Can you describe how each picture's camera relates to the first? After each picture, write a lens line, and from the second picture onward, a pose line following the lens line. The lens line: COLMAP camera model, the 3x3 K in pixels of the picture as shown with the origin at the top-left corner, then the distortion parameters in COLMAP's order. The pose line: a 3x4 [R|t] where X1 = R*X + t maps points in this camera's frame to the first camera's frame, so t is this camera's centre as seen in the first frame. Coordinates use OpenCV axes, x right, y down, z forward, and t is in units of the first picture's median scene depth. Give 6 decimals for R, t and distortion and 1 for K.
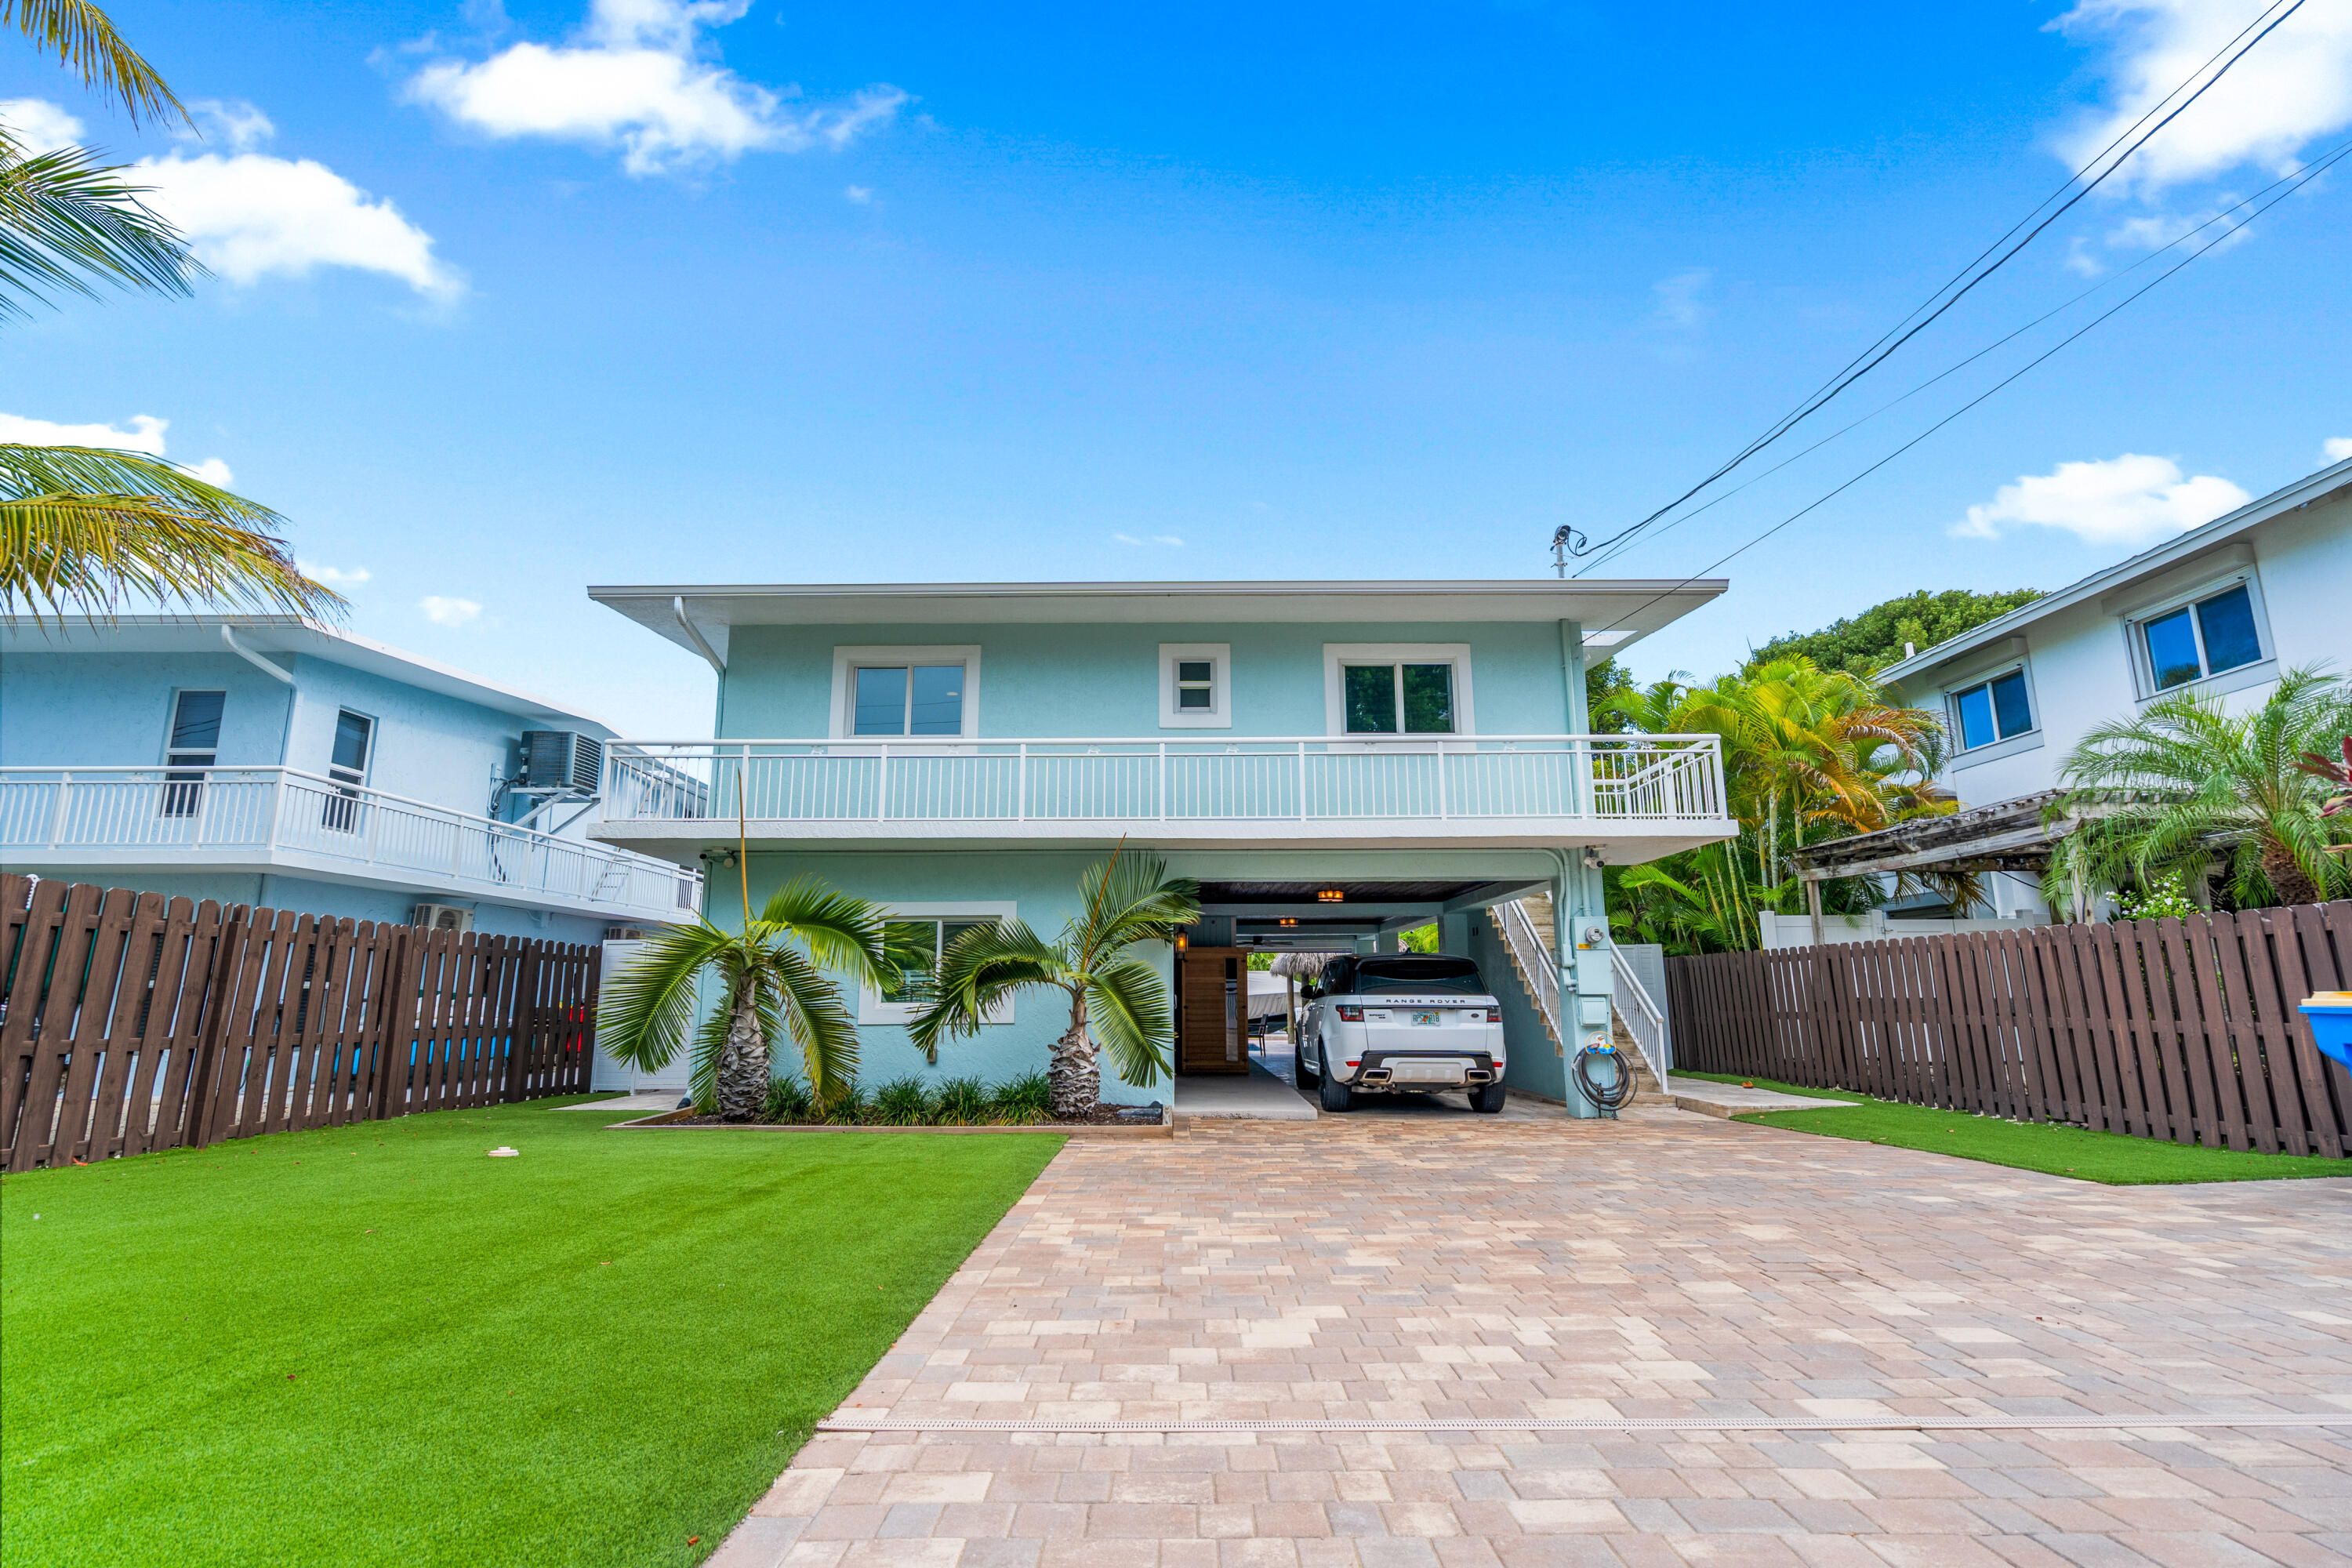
lens RADIAL K [[1074.9, 0, 1180.2], [0, 1074.9, 765.3], [0, 0, 1]] dist [-0.001733, 0.000638]
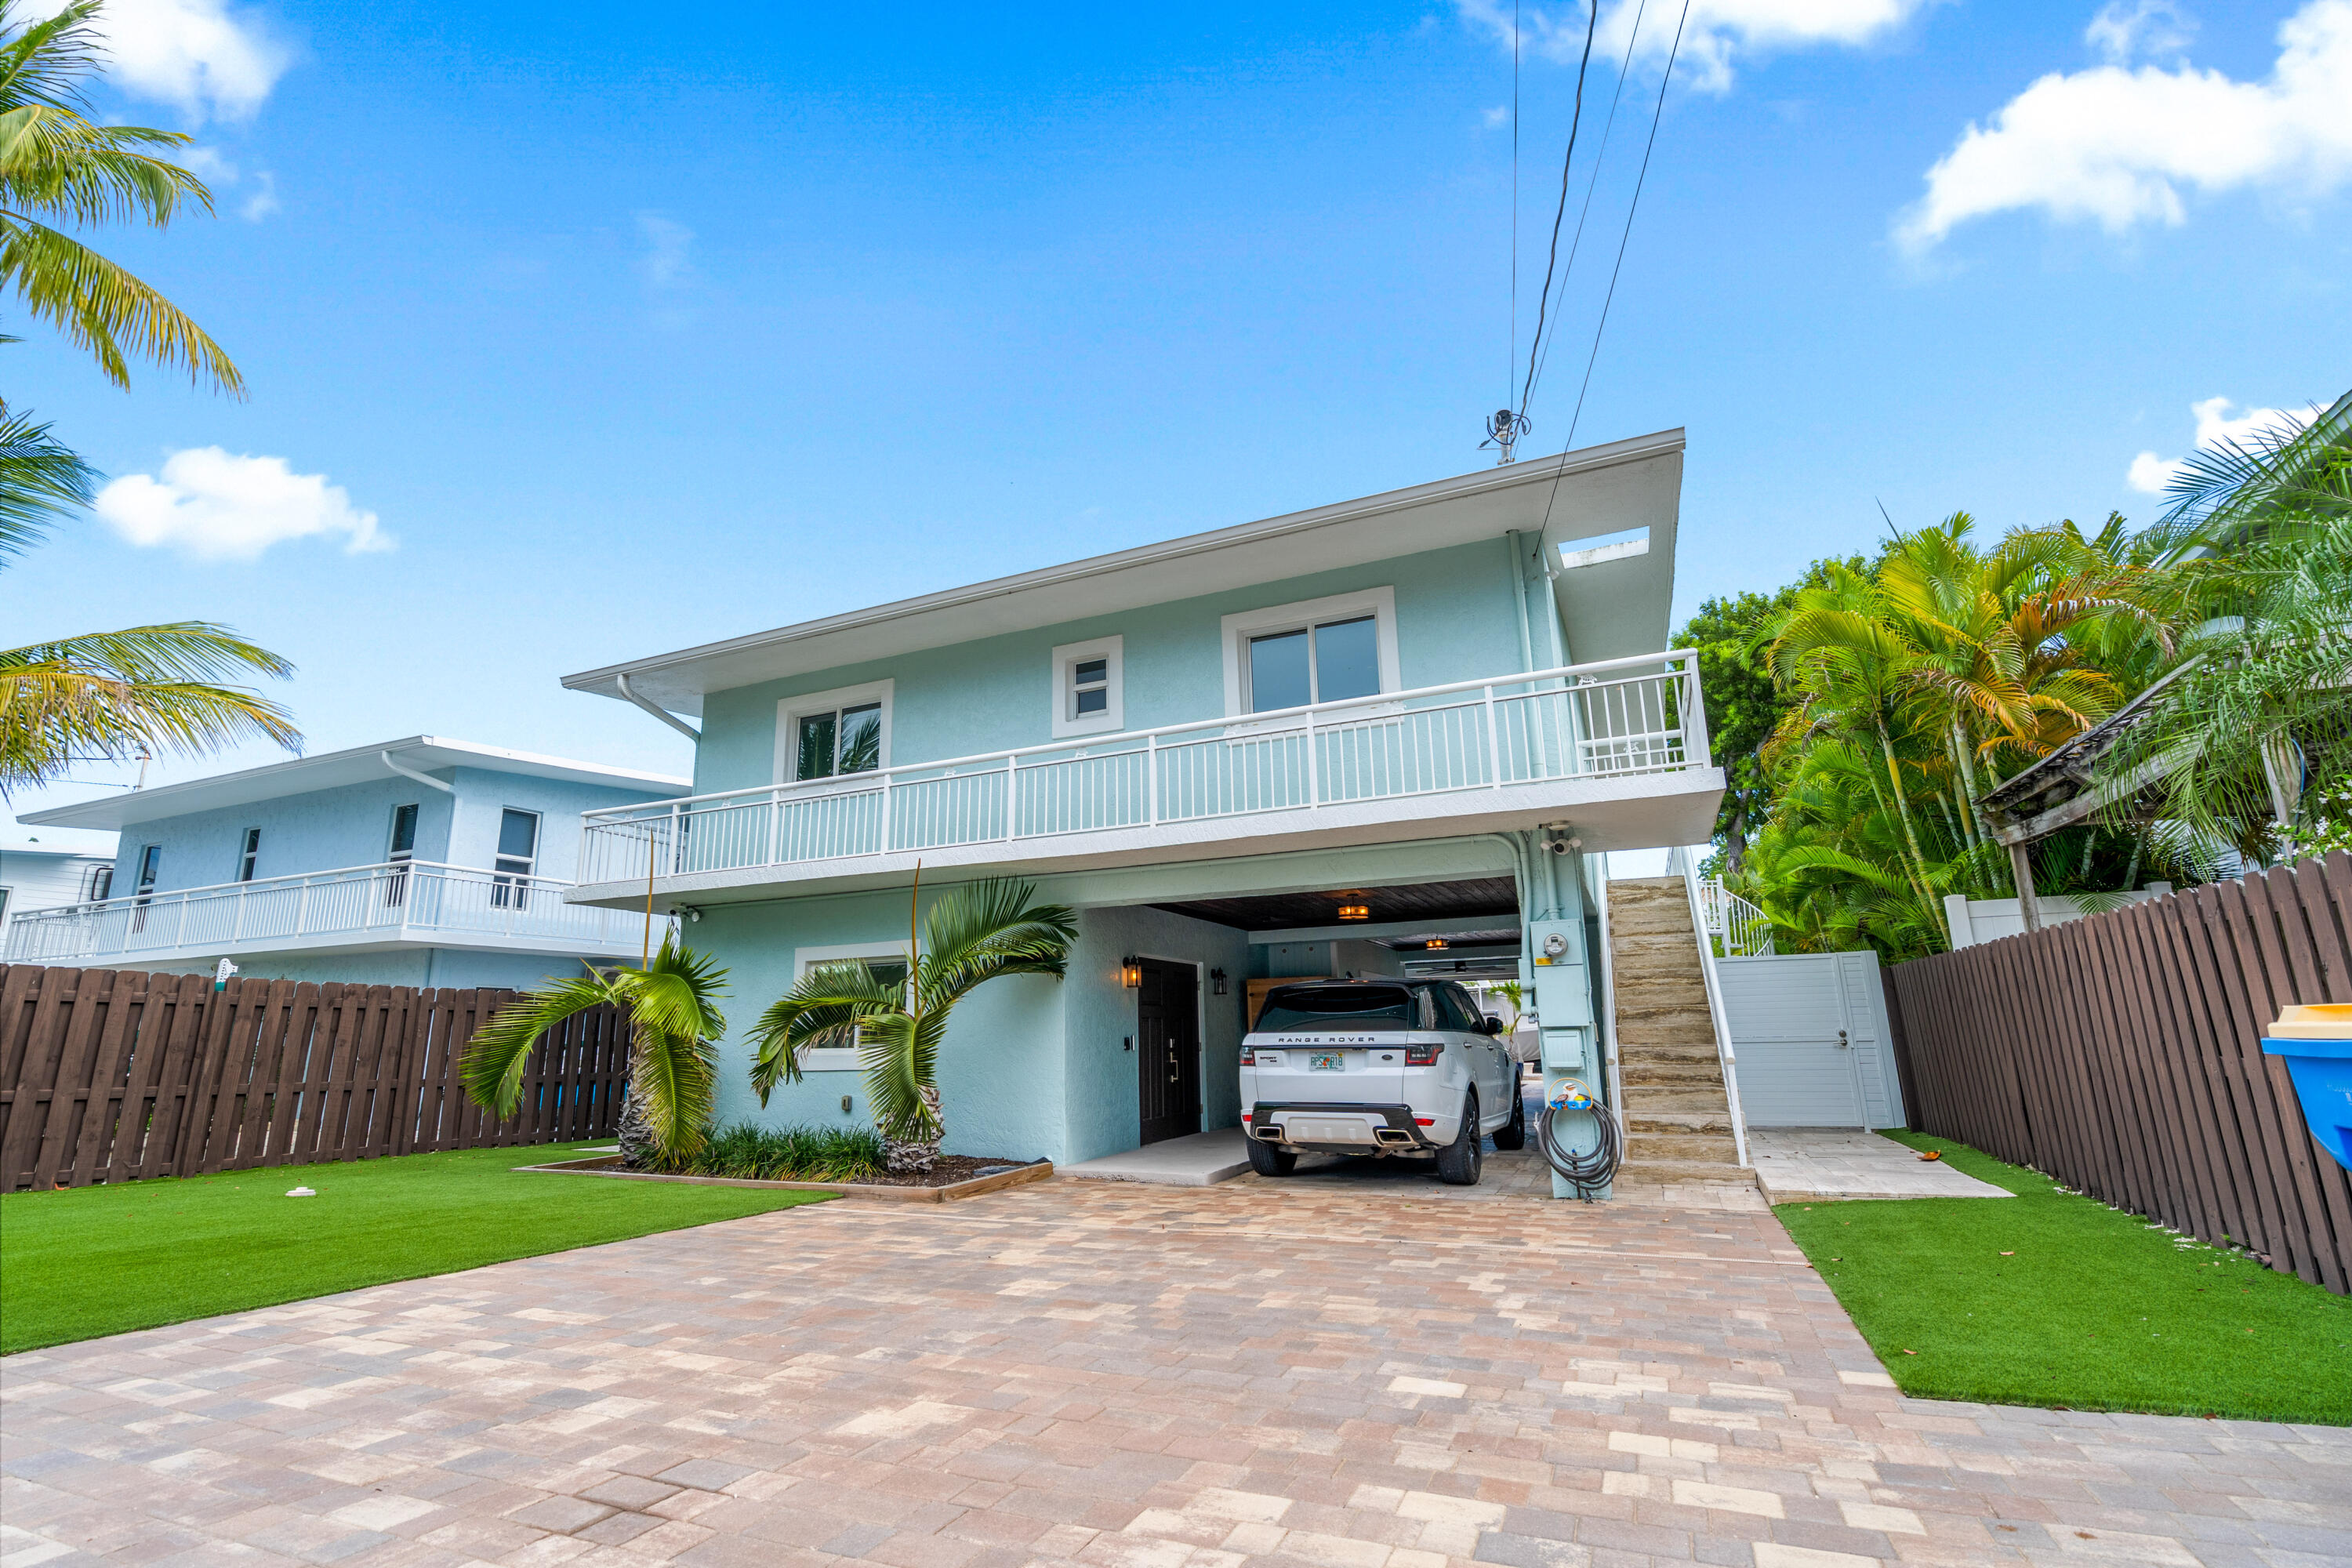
lens RADIAL K [[1074.9, 0, 1165.5], [0, 1074.9, 777.2], [0, 0, 1]] dist [-0.001733, 0.000638]
pose [[0.911873, -0.111399, -0.395066, 0.419765], [0.102518, 0.993775, -0.043594, 0.046100], [0.397463, -0.000749, 0.917618, 0.210406]]
